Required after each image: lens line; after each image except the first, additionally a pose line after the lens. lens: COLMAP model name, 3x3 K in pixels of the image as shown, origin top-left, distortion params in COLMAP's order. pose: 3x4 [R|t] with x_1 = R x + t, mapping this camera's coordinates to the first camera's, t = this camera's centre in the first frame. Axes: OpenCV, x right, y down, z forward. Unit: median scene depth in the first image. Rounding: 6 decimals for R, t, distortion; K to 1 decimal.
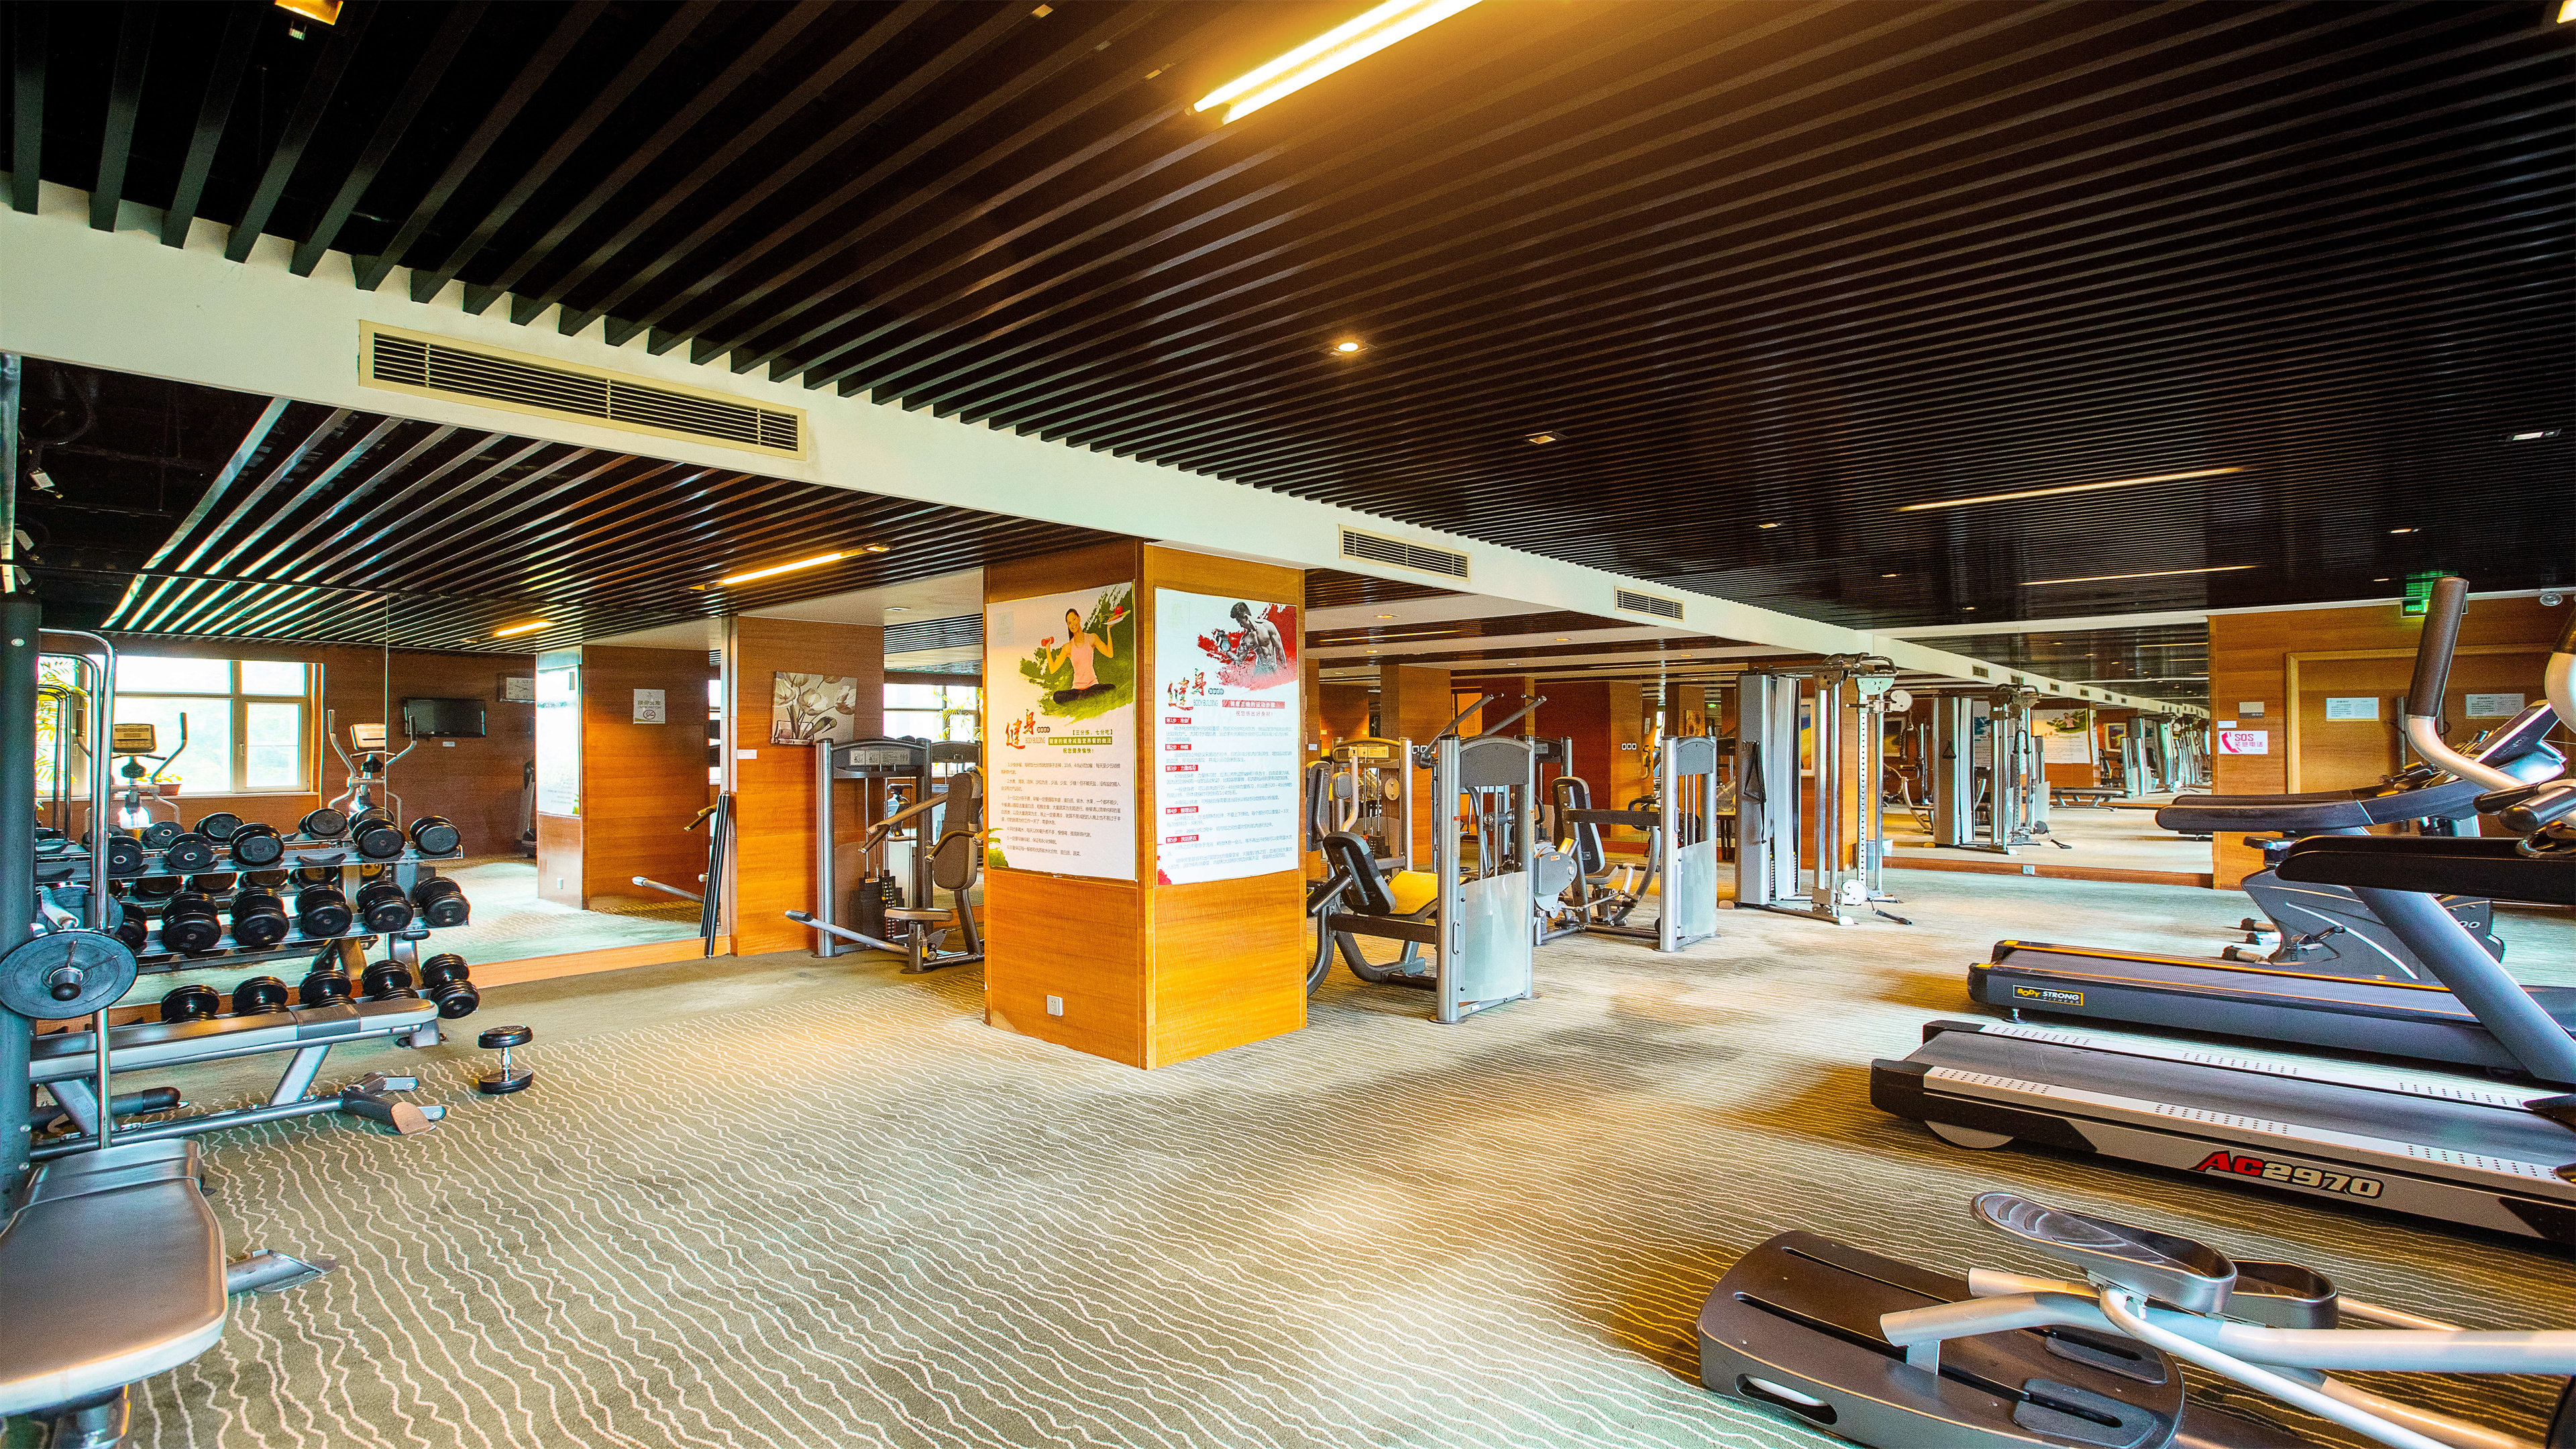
lens RADIAL K [[1172.1, 0, 1285.2], [0, 1172.1, 732.6], [0, 0, 1]] dist [-0.030922, 0.000954]
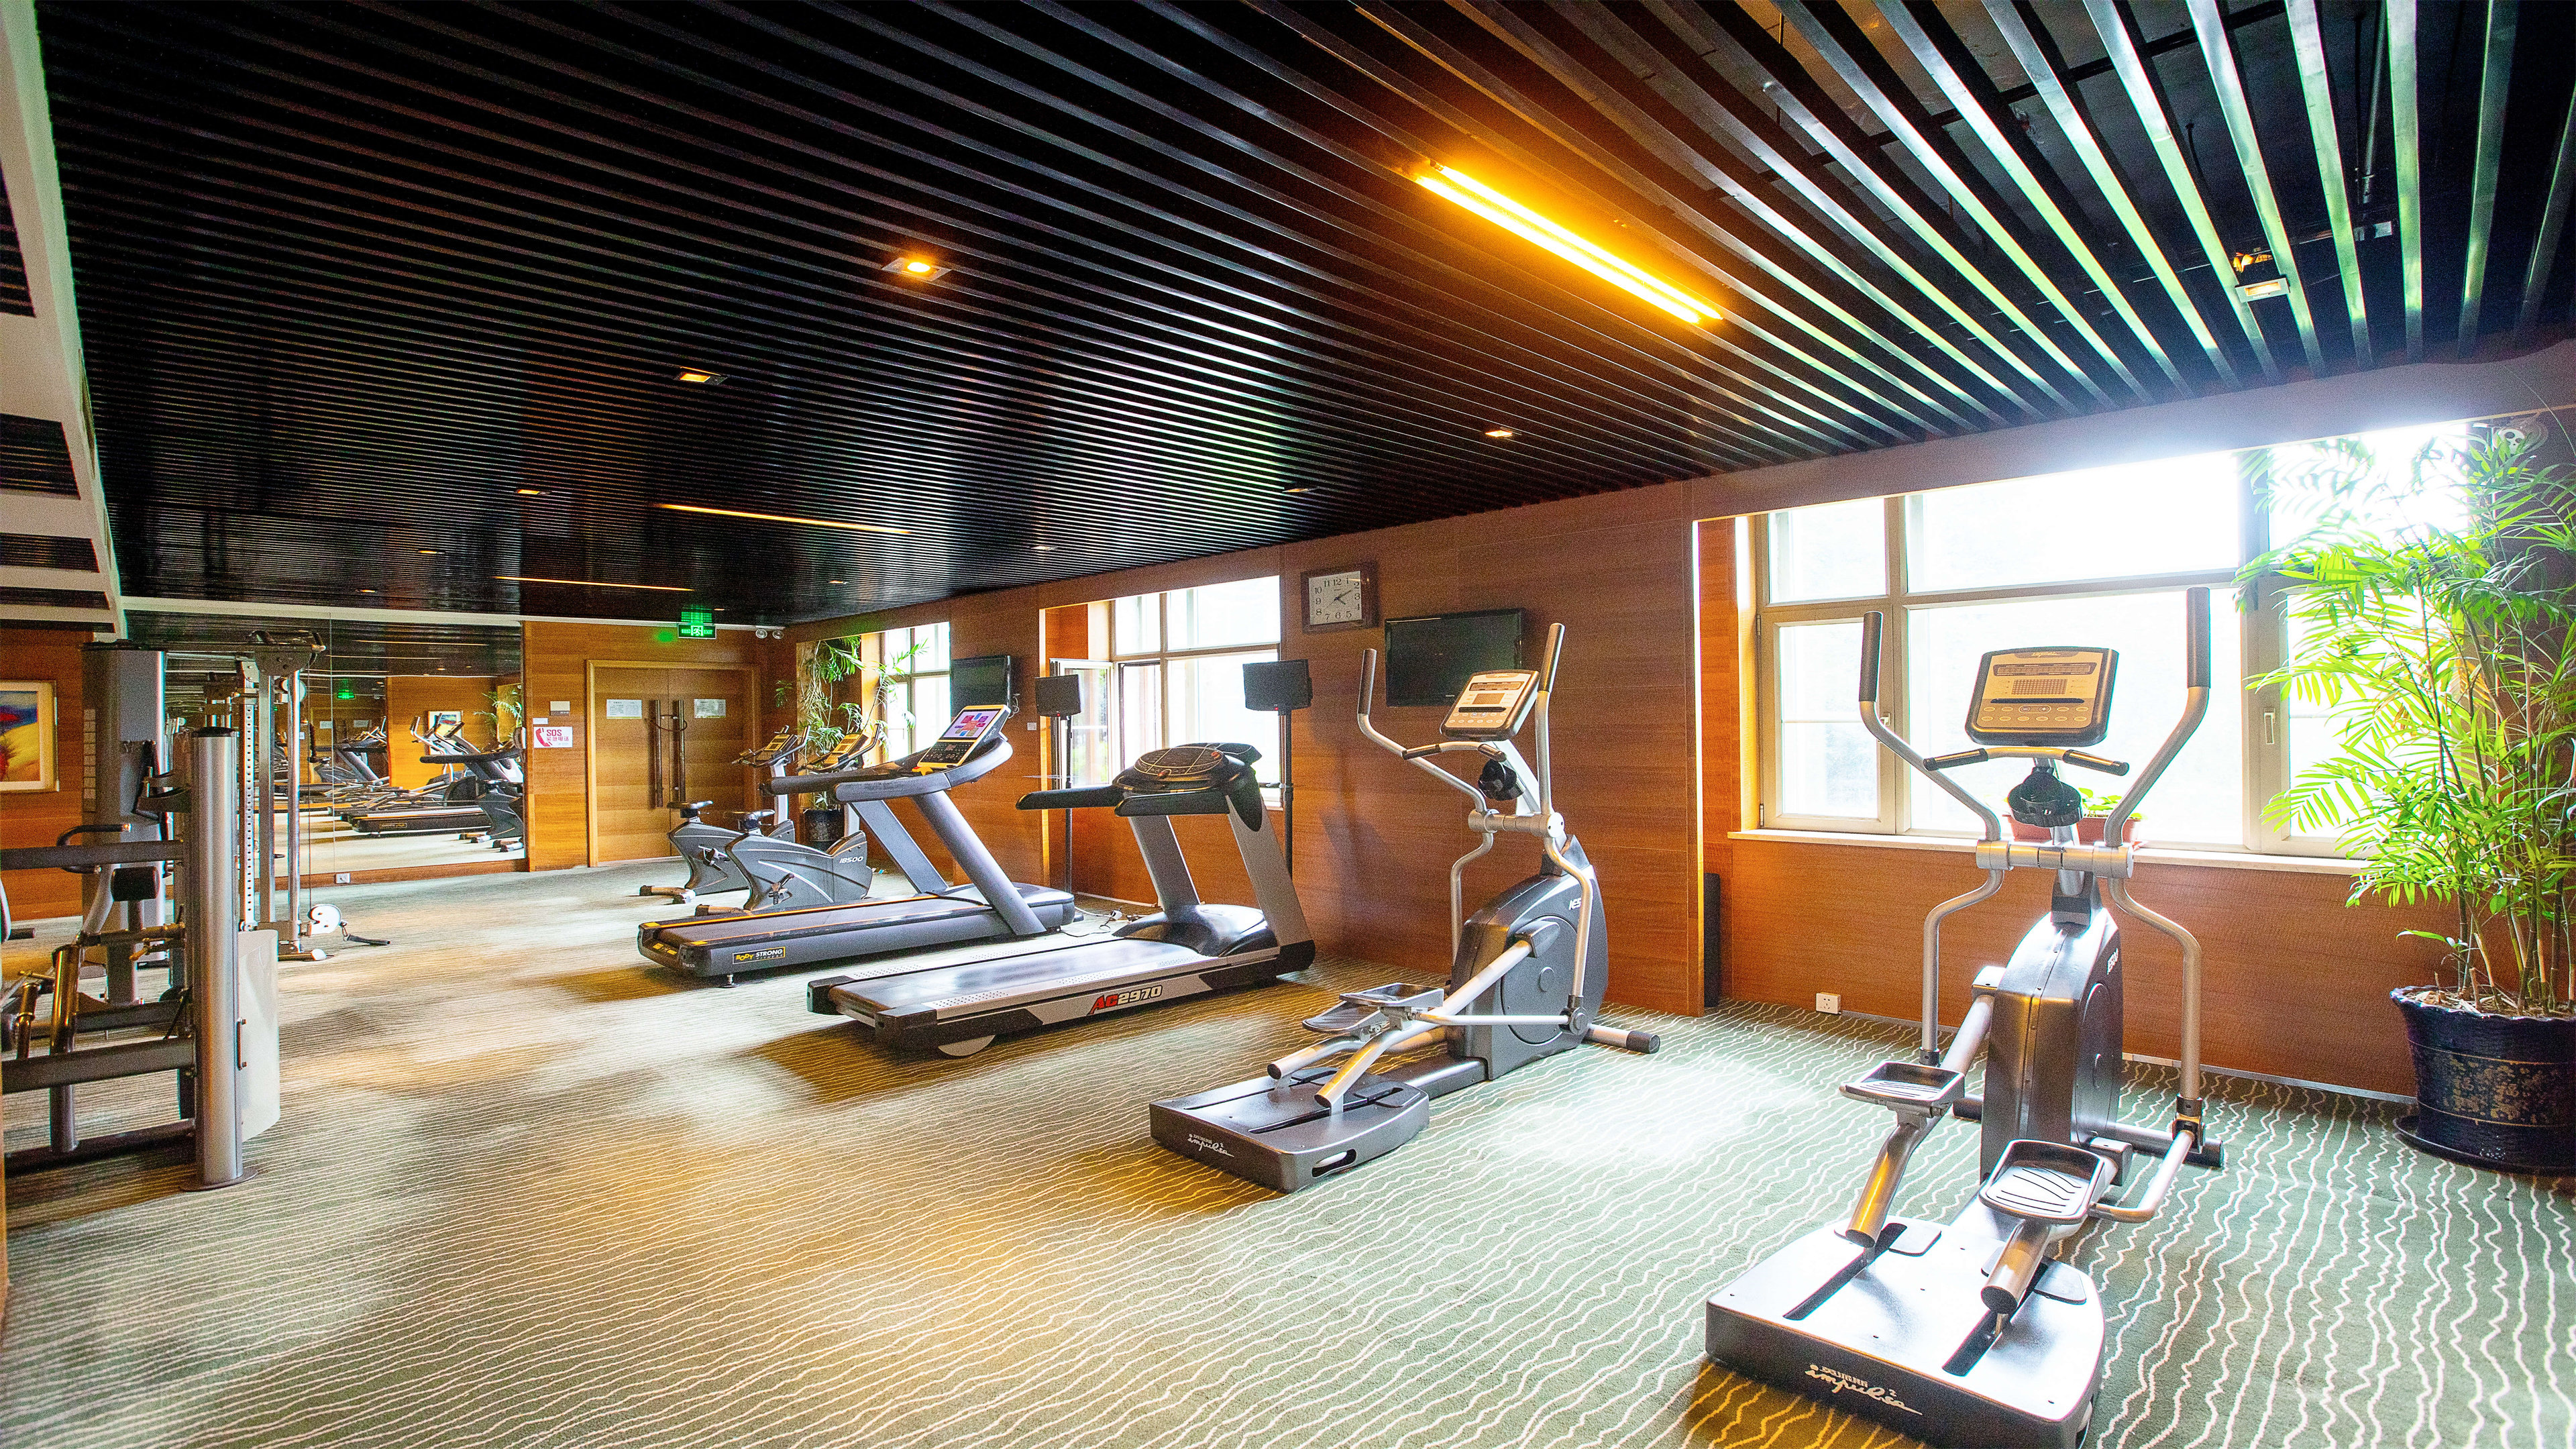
lens RADIAL K [[1172.1, 0, 1285.6], [0, 1172.1, 723.1], [0, 0, 1]] dist [-0.030922, 0.000954]
pose [[0.068818, 0.003245, 0.997624, -0.604081], [0.004821, 0.999982, -0.003585, 0.005243], [-0.997618, 0.005056, 0.068801, 0.529905]]
